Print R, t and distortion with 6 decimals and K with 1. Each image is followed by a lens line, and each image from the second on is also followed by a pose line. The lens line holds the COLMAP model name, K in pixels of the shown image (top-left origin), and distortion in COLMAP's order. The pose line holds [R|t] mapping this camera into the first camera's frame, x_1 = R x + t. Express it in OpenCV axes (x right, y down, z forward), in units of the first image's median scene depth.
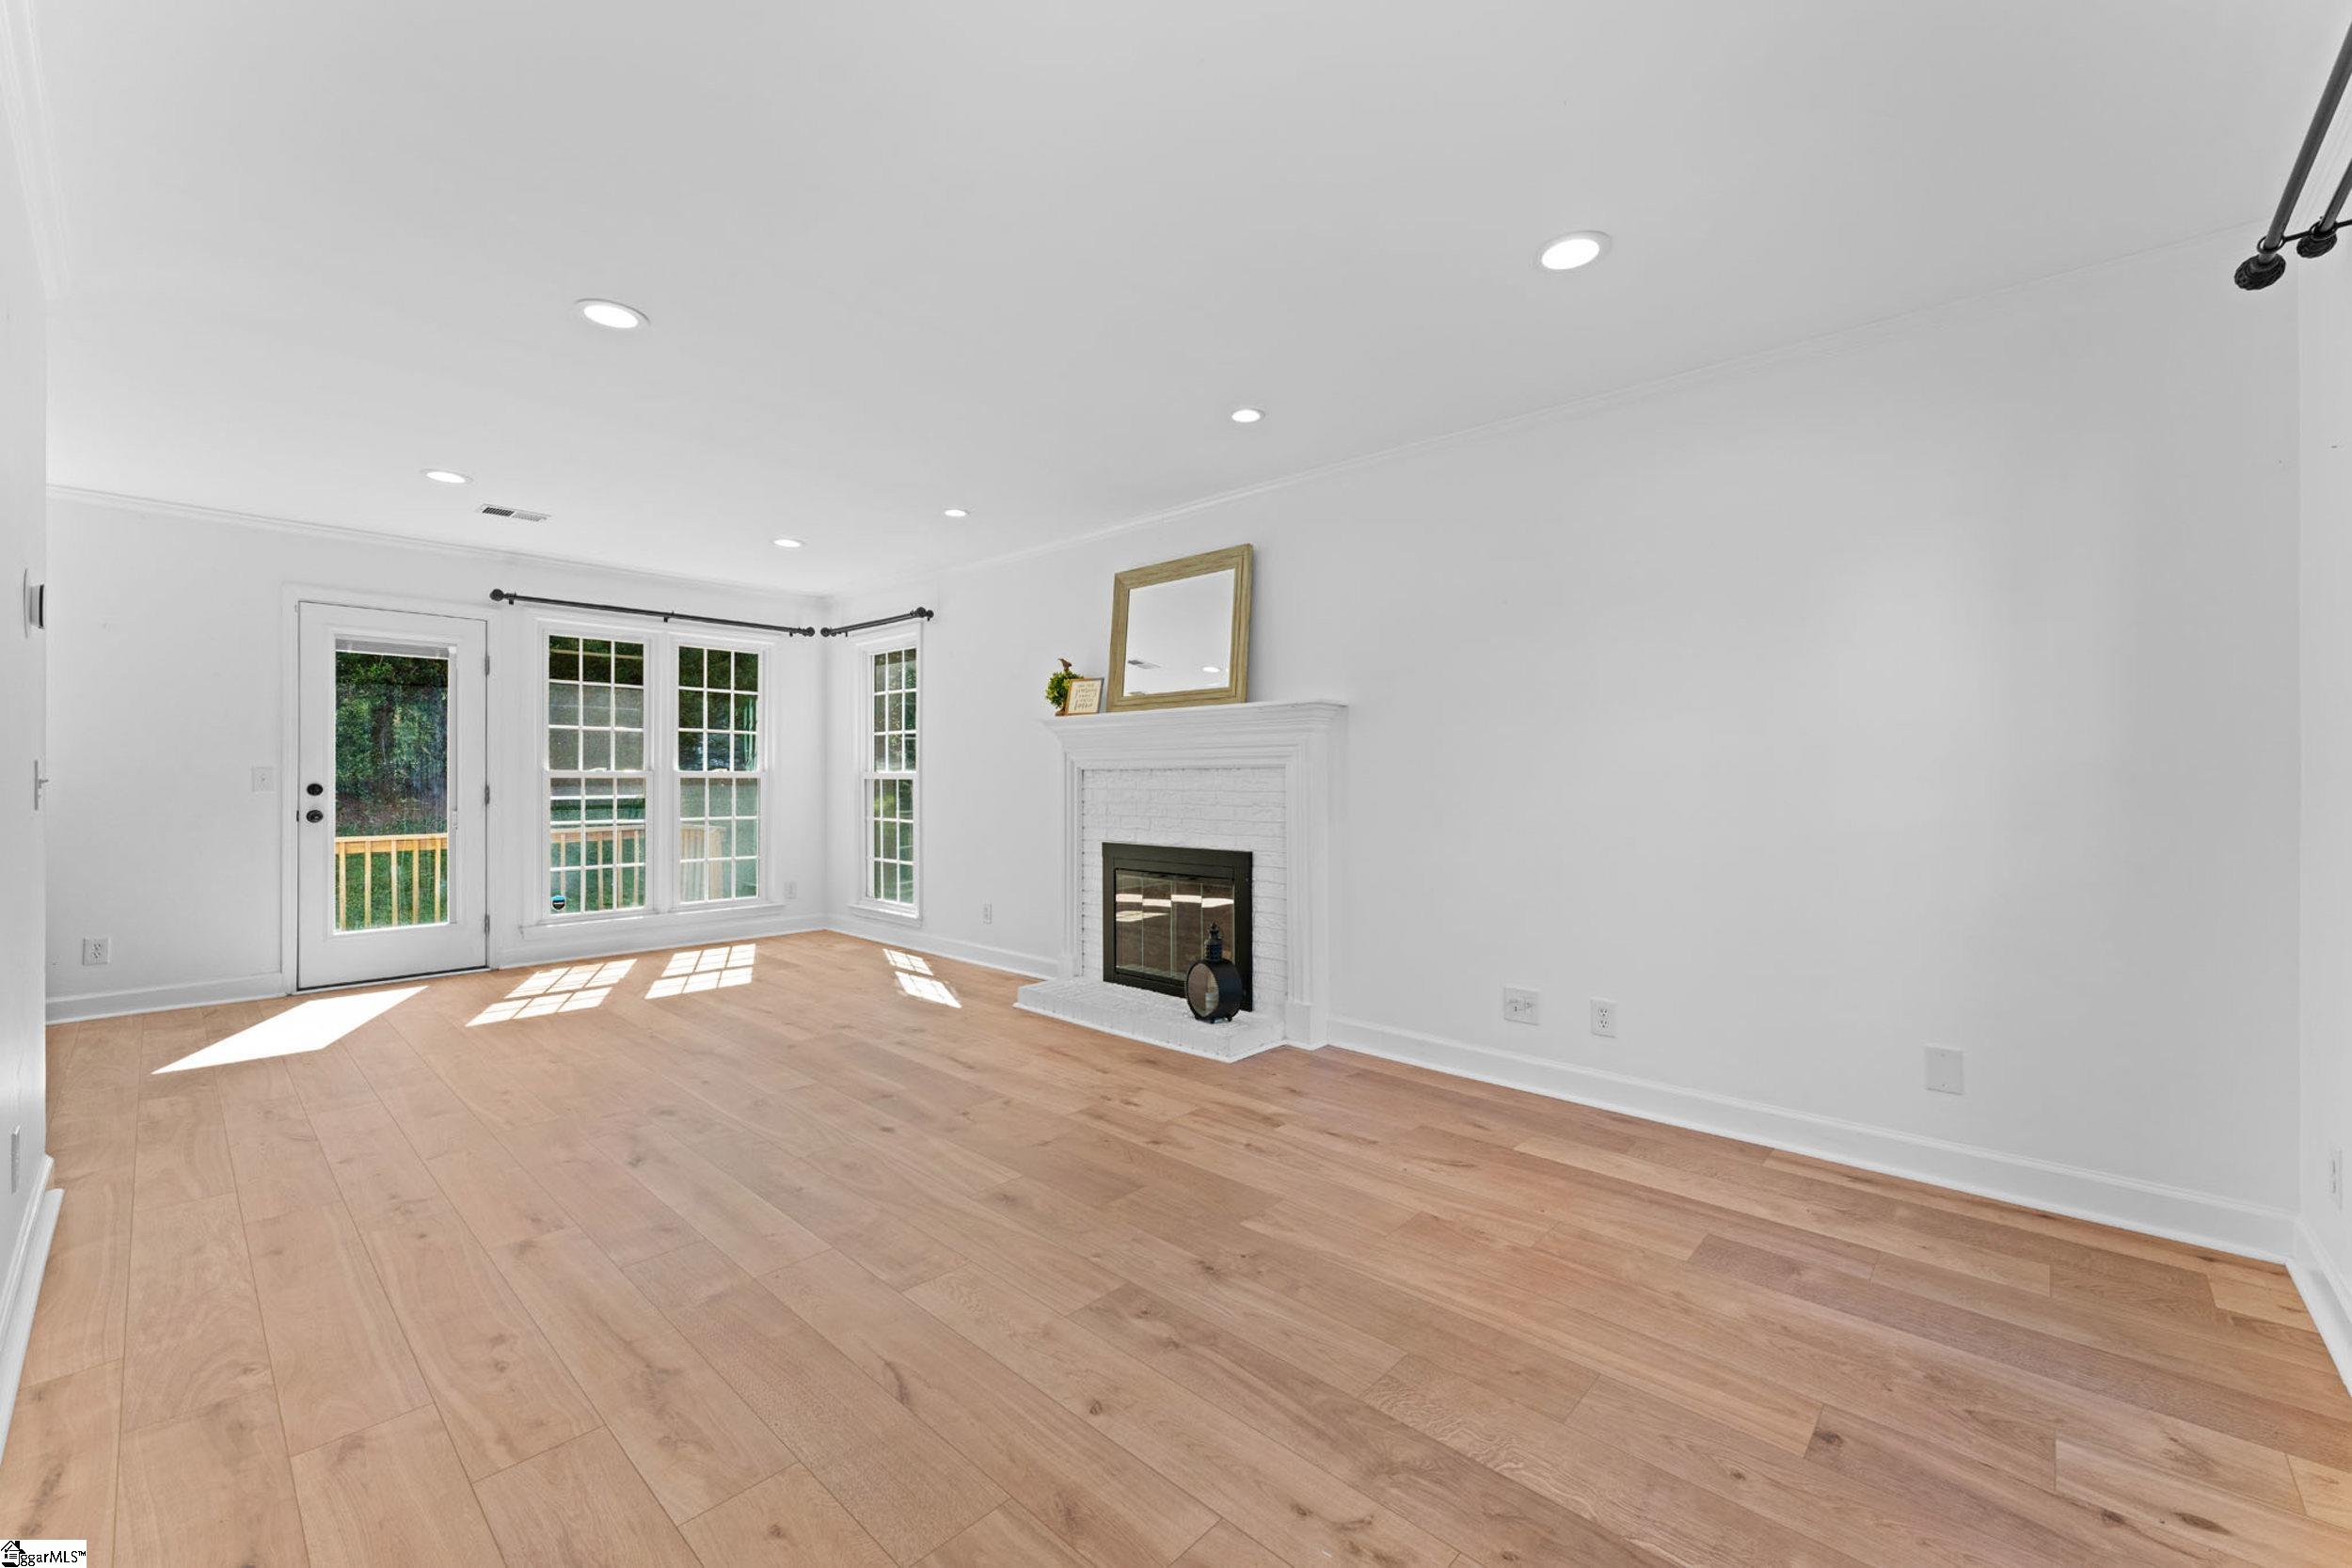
lens RADIAL K [[947.5, 0, 1163.6], [0, 947.5, 767.2], [0, 0, 1]] dist [-0.002636, -0.000152]
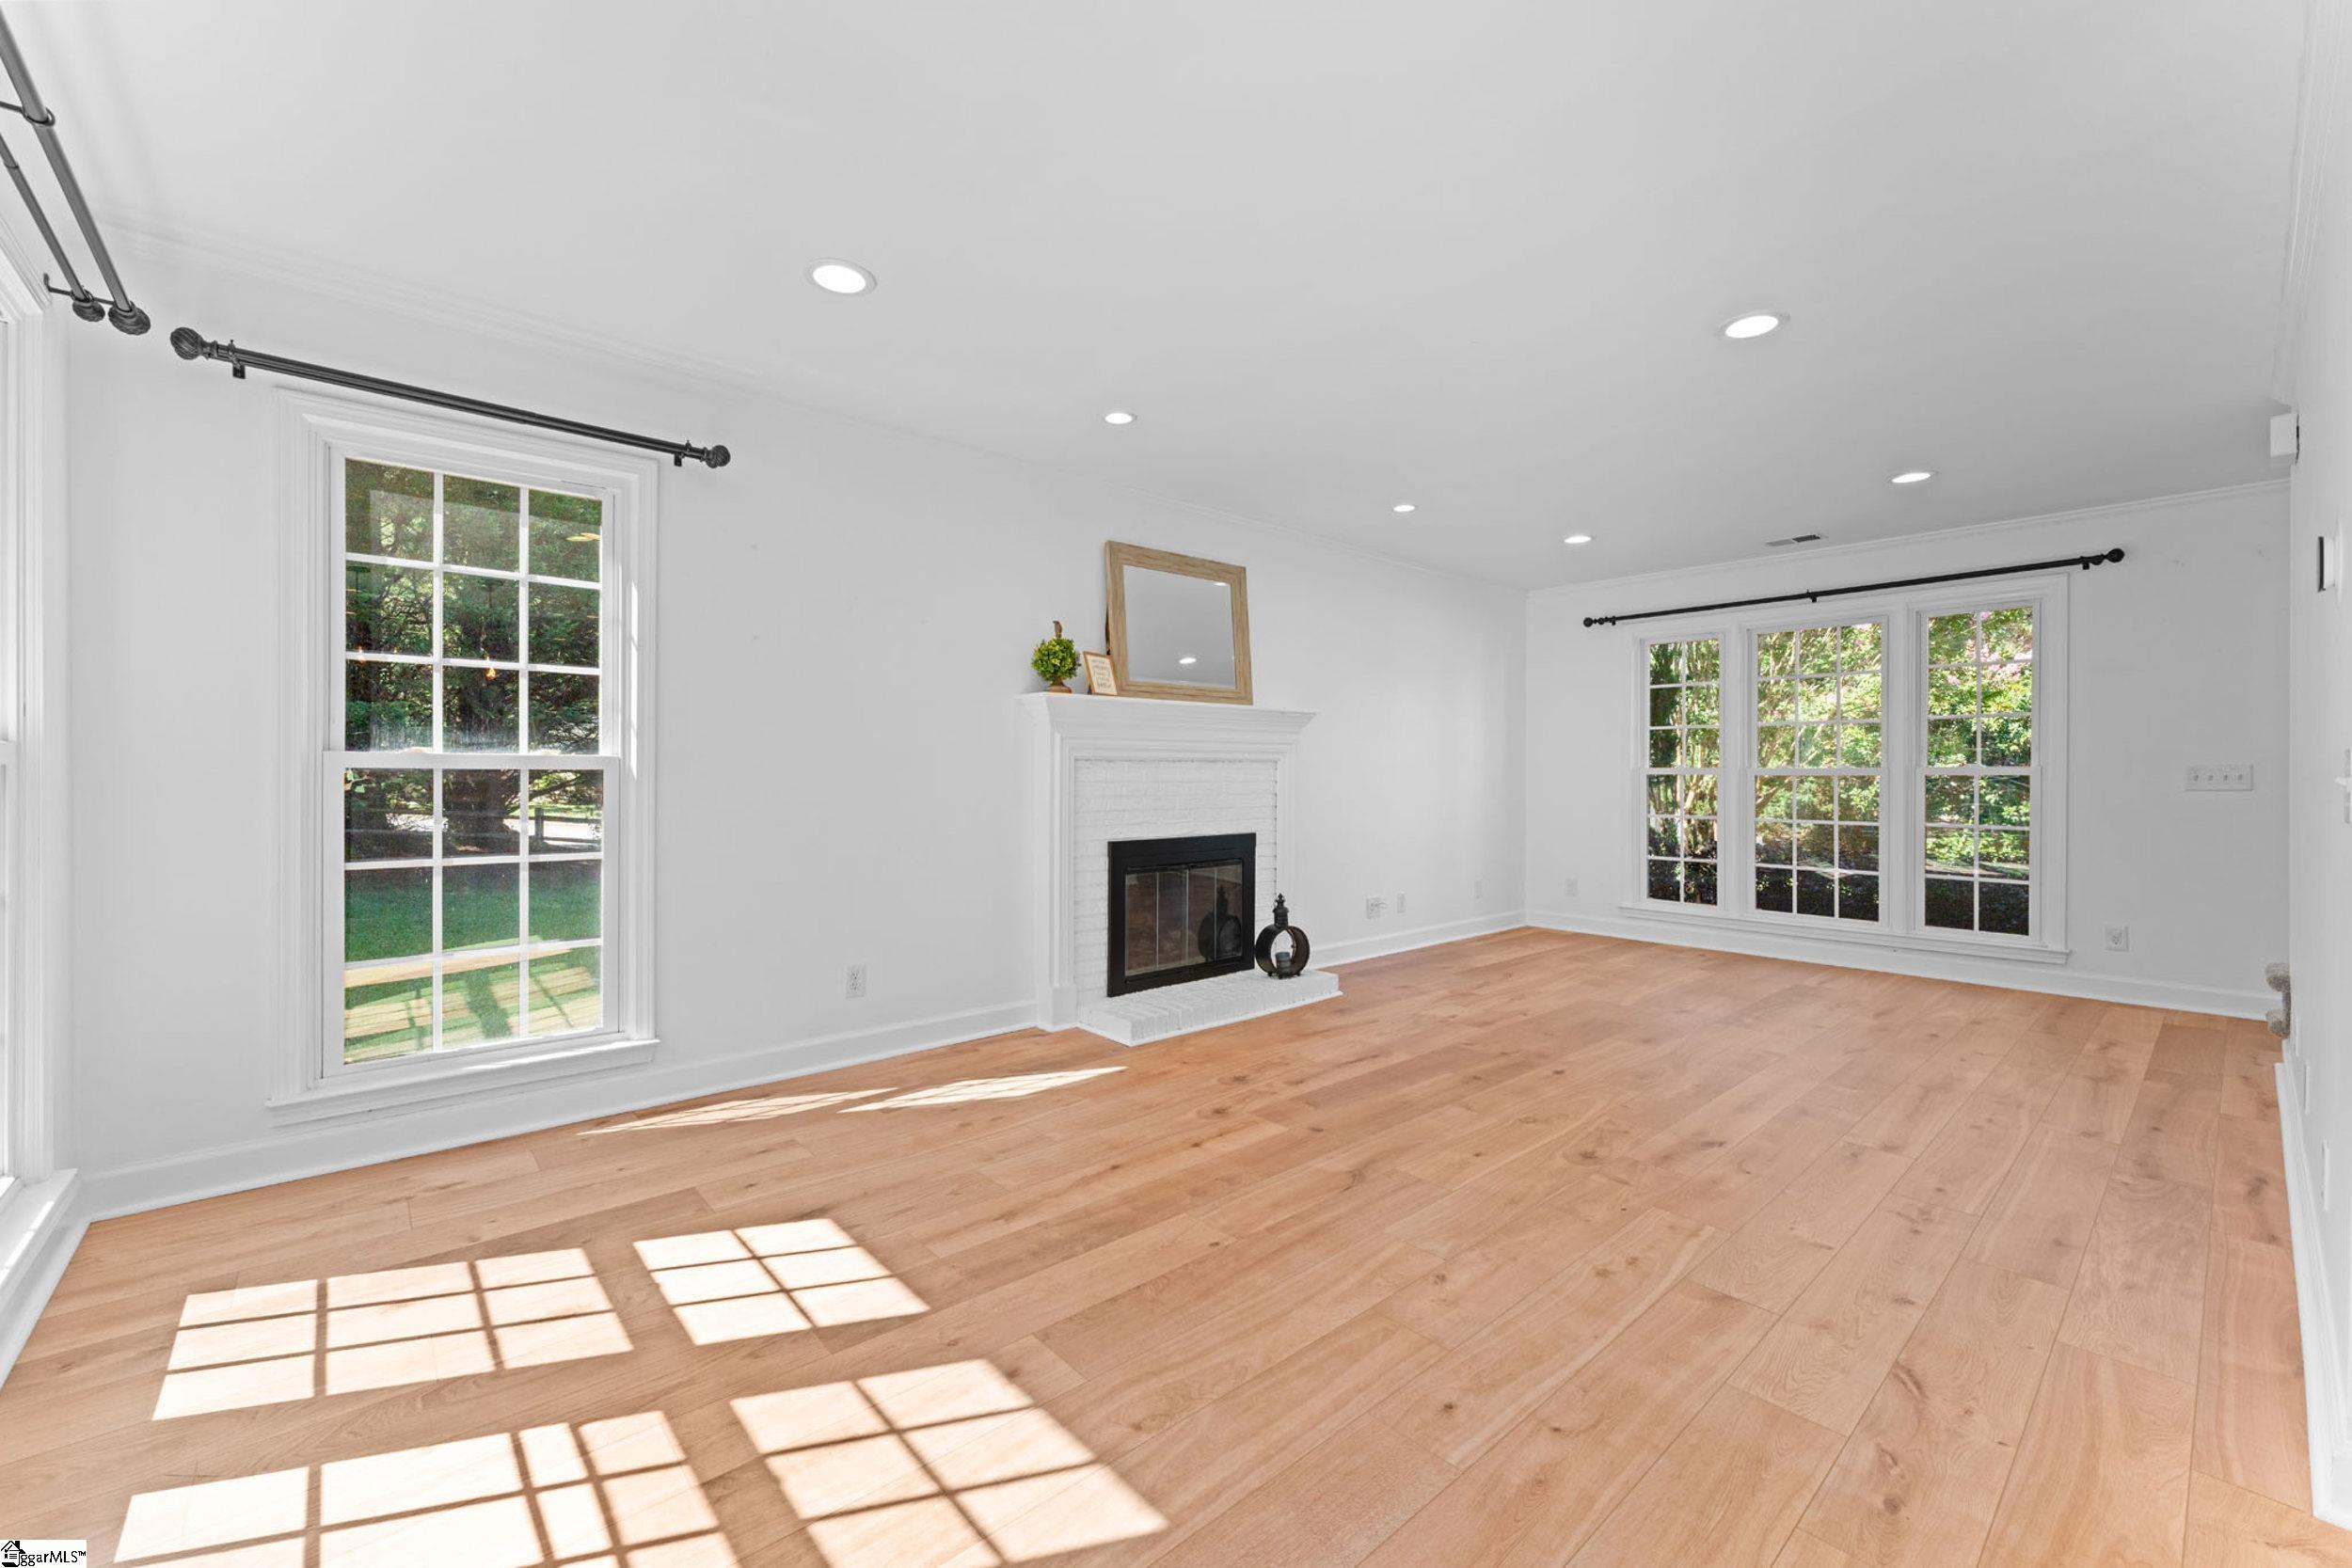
lens RADIAL K [[947.5, 0, 1169.4], [0, 947.5, 777.0], [0, 0, 1]] dist [-0.002636, -0.000152]
pose [[0.097254, -0.008615, 0.995222, -1.208329], [-0.016234, 0.999816, 0.010241, 0.010841], [-0.995127, -0.017152, 0.097096, 1.103848]]
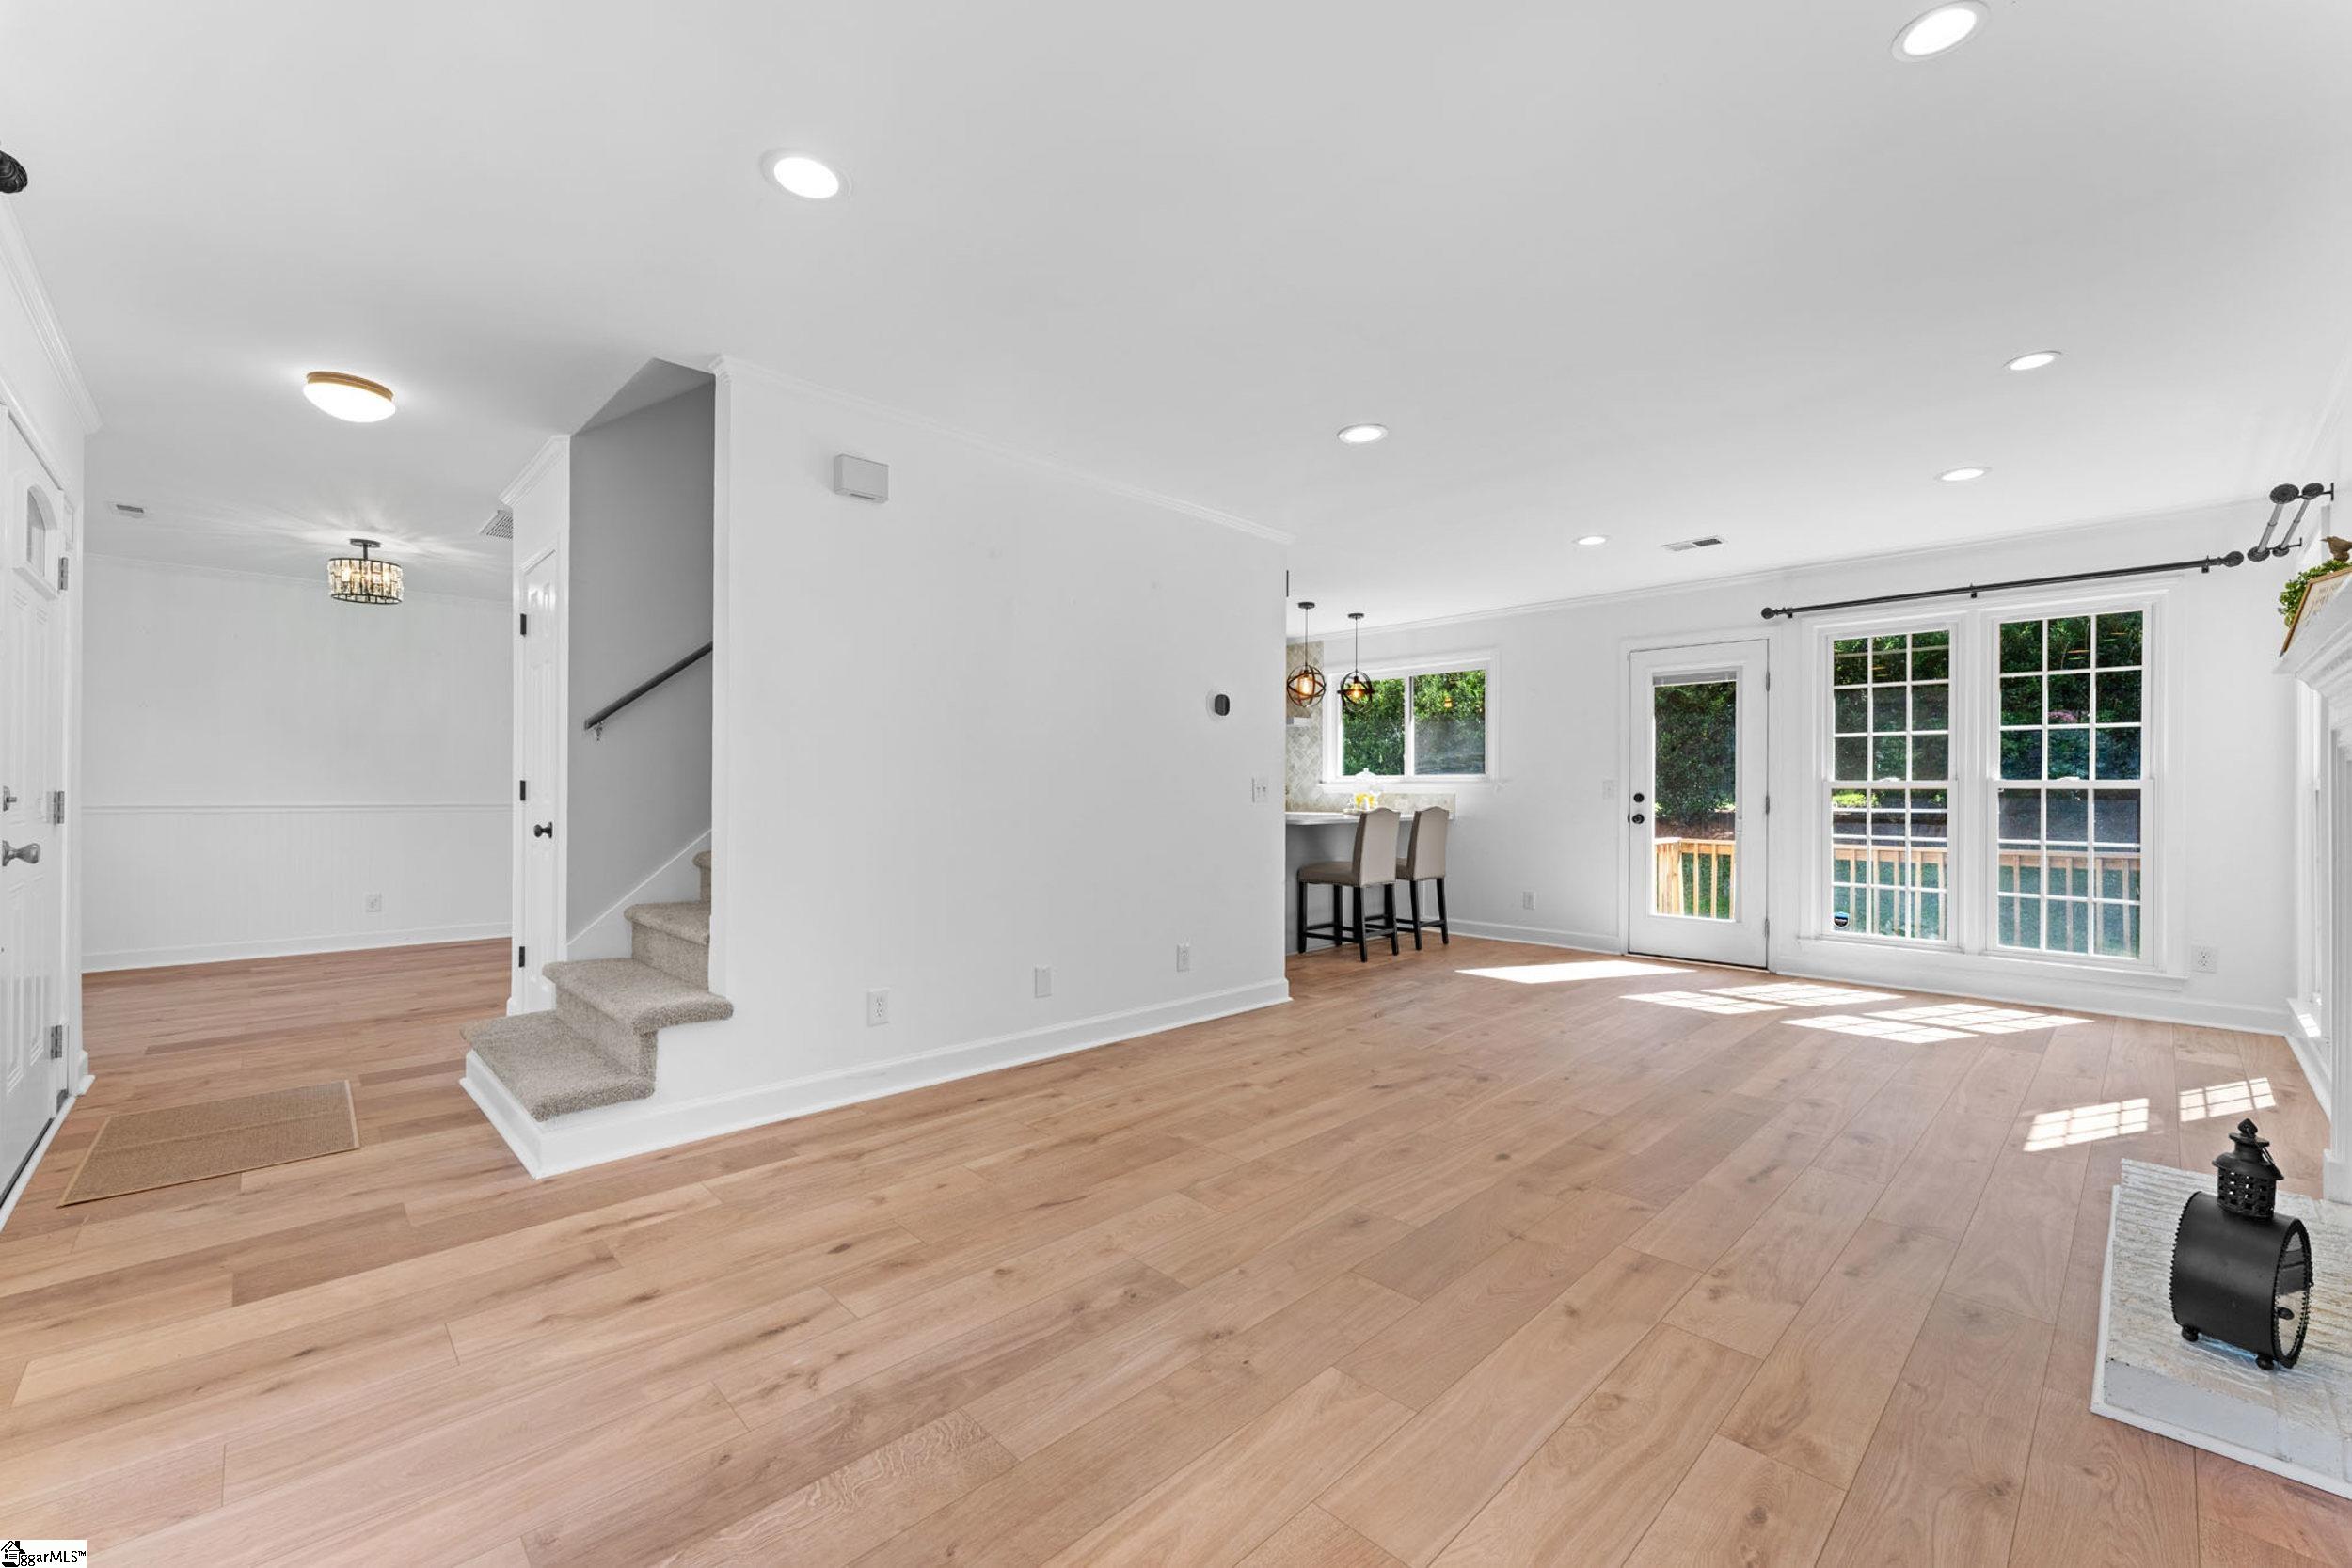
lens RADIAL K [[947.5, 0, 1179.3], [0, 947.5, 796.3], [0, 0, 1]] dist [-0.002636, -0.000152]
pose [[-0.047431, 0.005135, -0.998861, 0.535157], [0.008997, 0.999948, 0.004713, 0.012648], [0.998834, -0.008763, -0.047475, 0.583634]]
